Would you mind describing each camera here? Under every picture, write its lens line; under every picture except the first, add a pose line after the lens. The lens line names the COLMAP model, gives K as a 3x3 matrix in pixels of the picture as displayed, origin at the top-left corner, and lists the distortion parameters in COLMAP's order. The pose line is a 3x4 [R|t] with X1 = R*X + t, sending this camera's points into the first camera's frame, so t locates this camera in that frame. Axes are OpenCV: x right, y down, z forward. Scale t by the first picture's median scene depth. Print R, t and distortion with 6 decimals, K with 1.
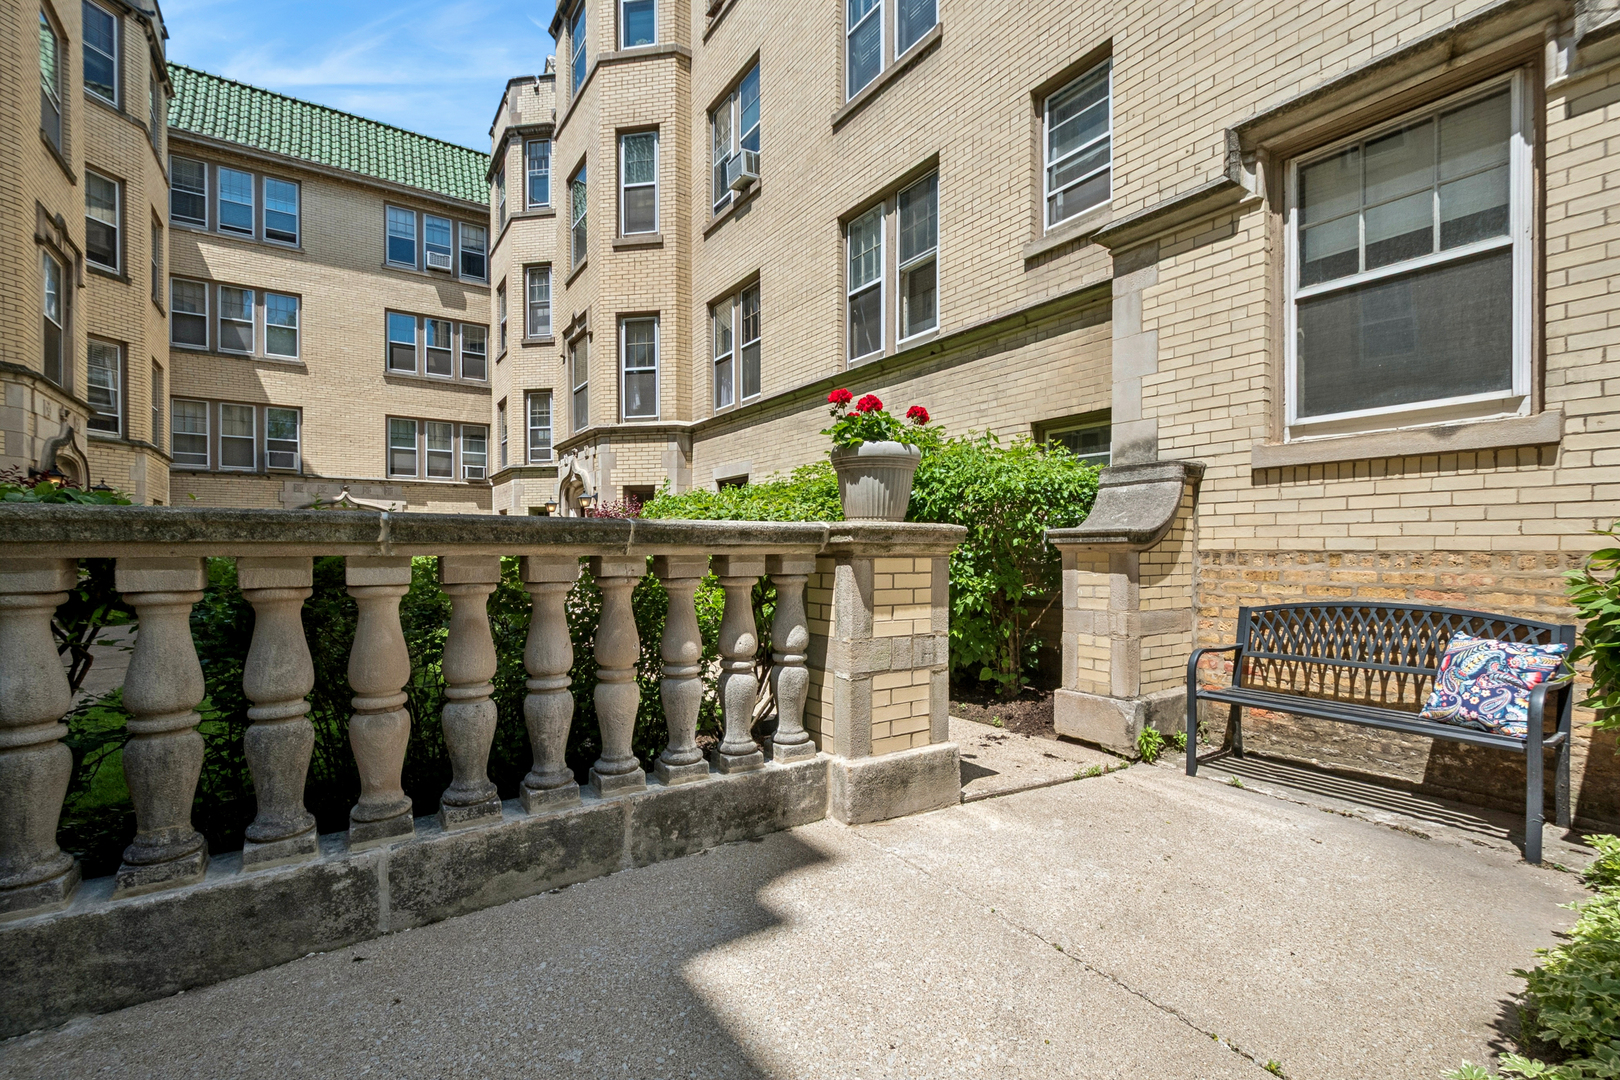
lens RADIAL K [[718.6, 0, 813.3], [0, 718.6, 554.1], [0, 0, 1]] dist [0.006803, -0.001308]
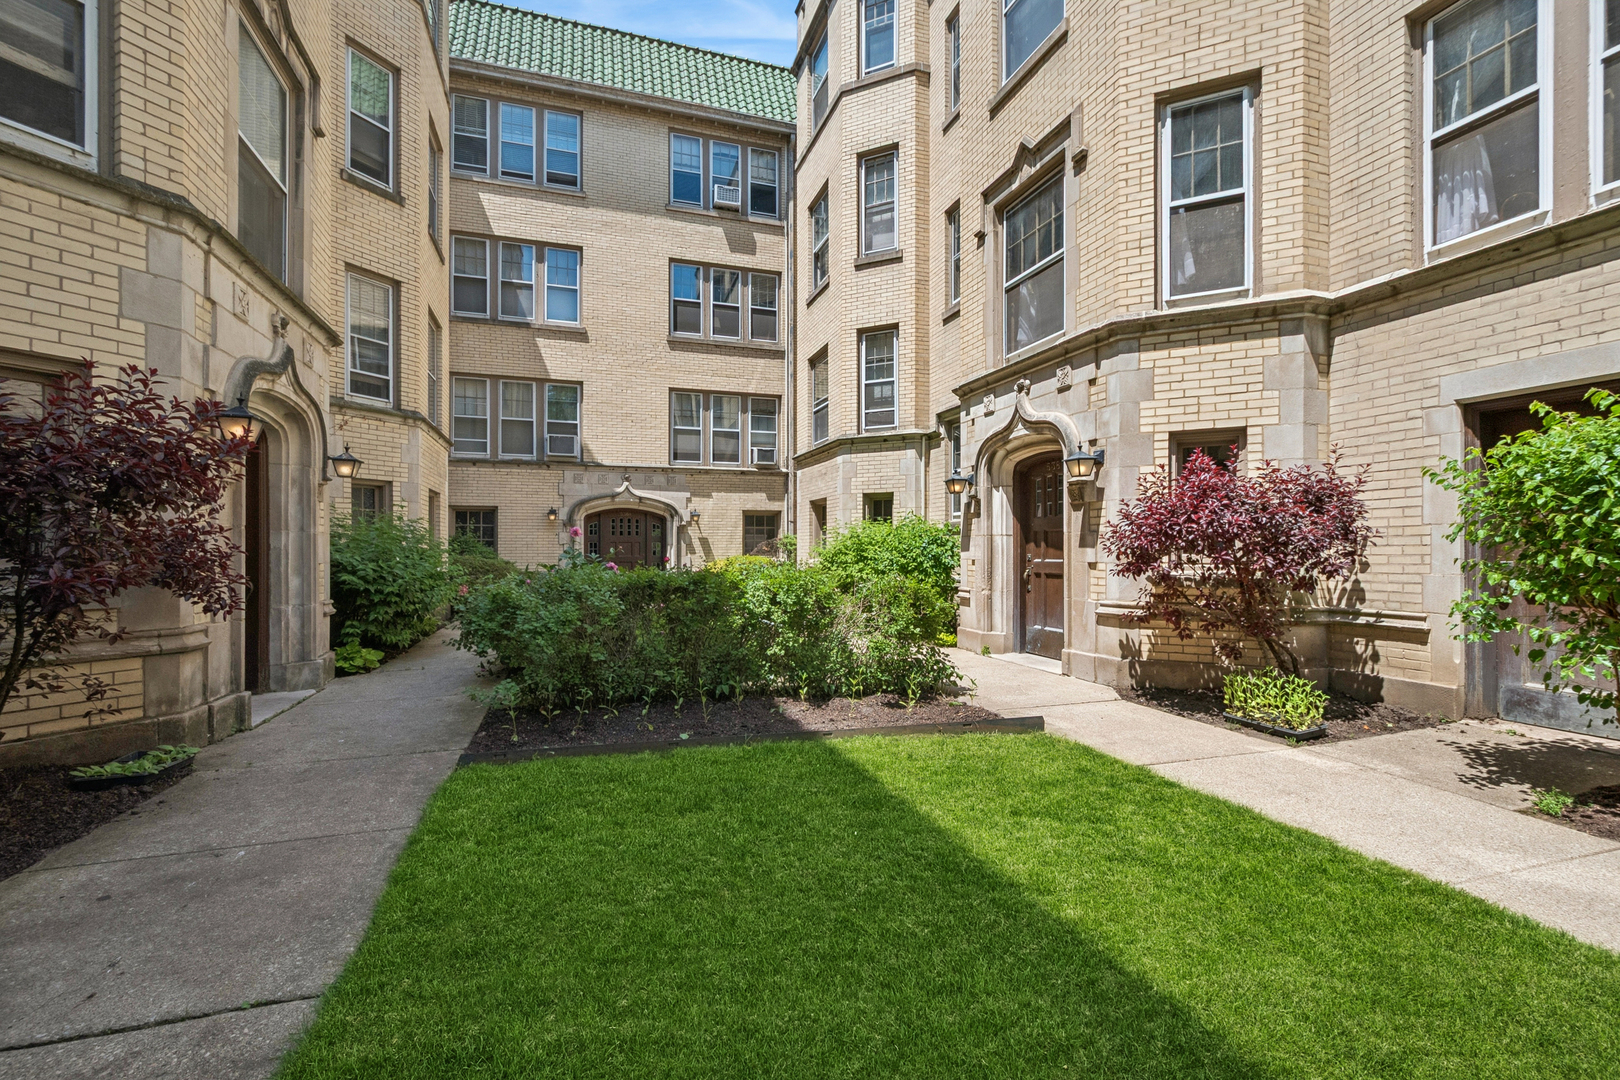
lens RADIAL K [[718.6, 0, 806.1], [0, 718.6, 543.1], [0, 0, 1]] dist [0.006803, -0.001308]
pose [[0.960907, -0.003404, -0.276850, -0.241686], [-0.000277, 0.999912, -0.013254, -0.006364], [0.276871, 0.012813, 0.960822, 0.287639]]
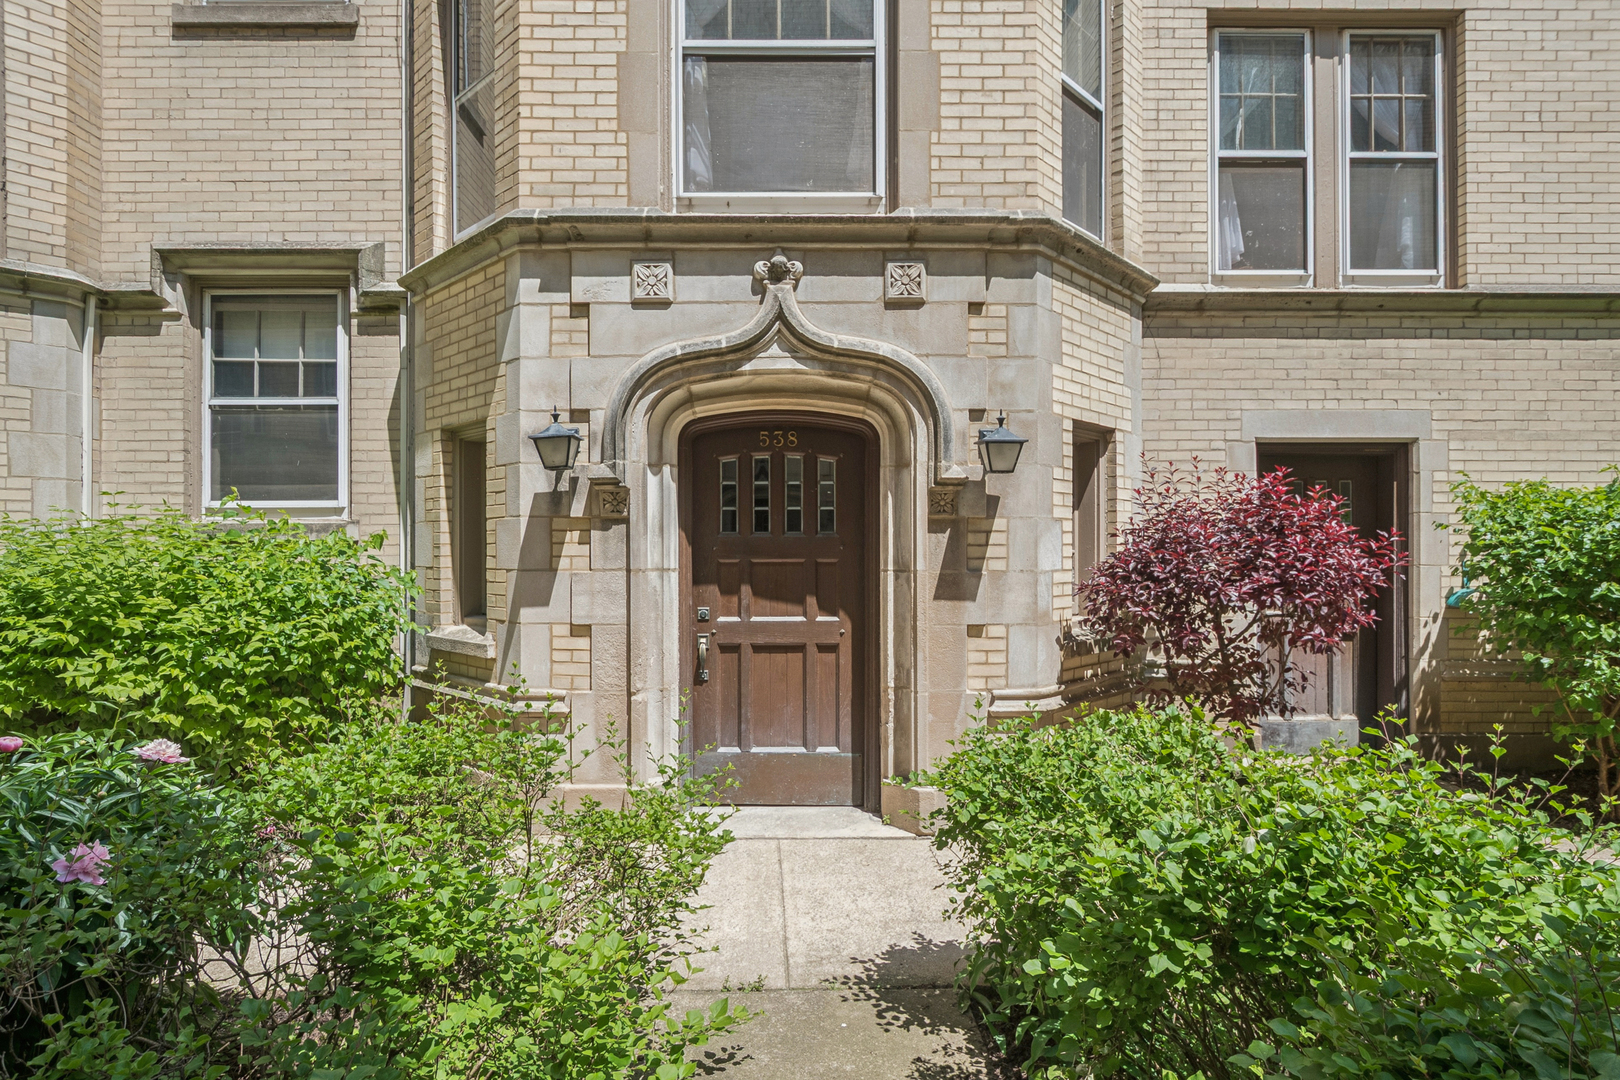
lens RADIAL K [[856.5, 0, 808.6], [0, 856.5, 545.9], [0, 0, 1]] dist [-0.002045, -0.000173]
pose [[0.556588, 0.001964, 0.830786, -0.430377], [0.002023, 0.999991, -0.003719, -0.023016], [-0.830786, 0.003751, 0.556579, 0.573312]]
